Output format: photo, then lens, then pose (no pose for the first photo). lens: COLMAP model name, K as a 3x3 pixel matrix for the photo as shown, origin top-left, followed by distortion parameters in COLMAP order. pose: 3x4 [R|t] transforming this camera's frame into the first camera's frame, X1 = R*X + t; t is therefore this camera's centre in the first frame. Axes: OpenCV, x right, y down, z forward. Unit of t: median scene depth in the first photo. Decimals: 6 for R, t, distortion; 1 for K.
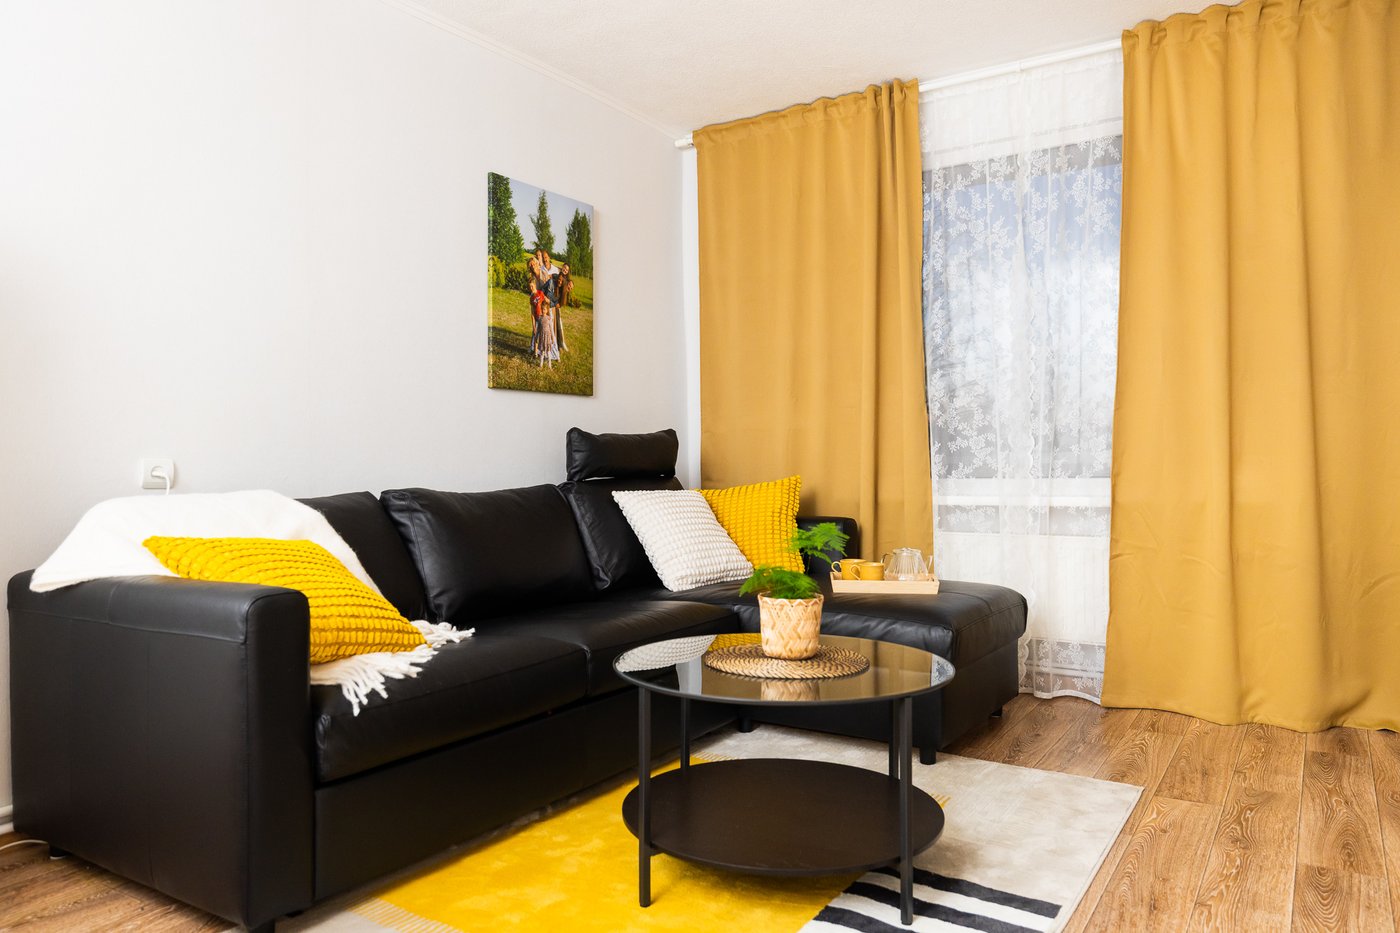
lens RADIAL K [[988.9, 0, 697.2], [0, 988.9, 447.3], [0, 0, 1]] dist [0.000881, -0.000129]
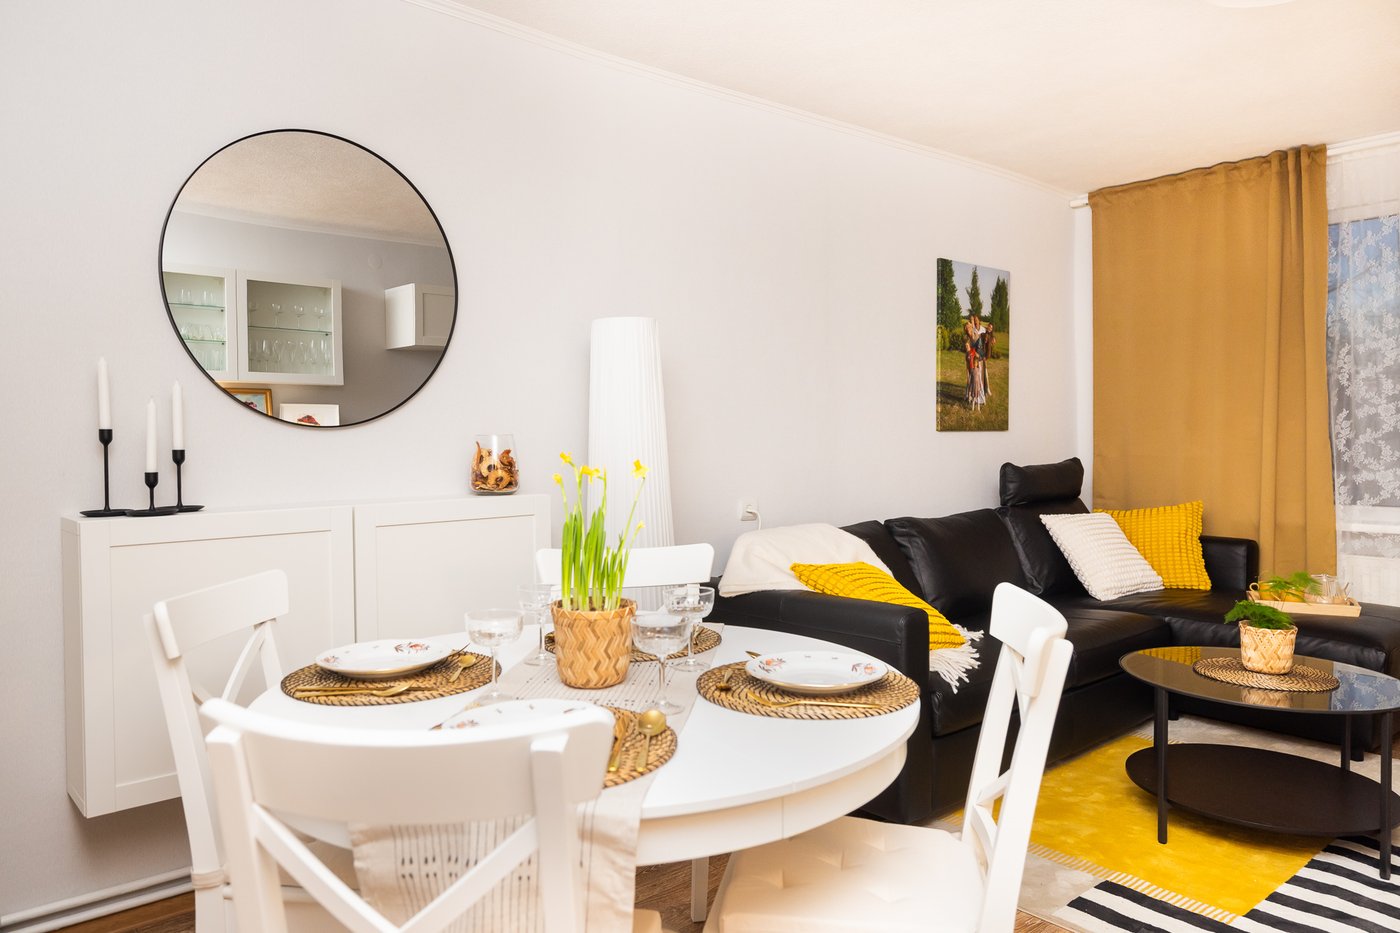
lens RADIAL K [[950.3, 0, 680.7], [0, 950.3, 457.5], [0, 0, 1]] dist [-0.001875, -0.002761]
pose [[0.958436, 0.006778, -0.285227, -0.170946], [0.005039, 0.999160, 0.040677, -0.073806], [0.285263, -0.040423, 0.957596, -0.241544]]
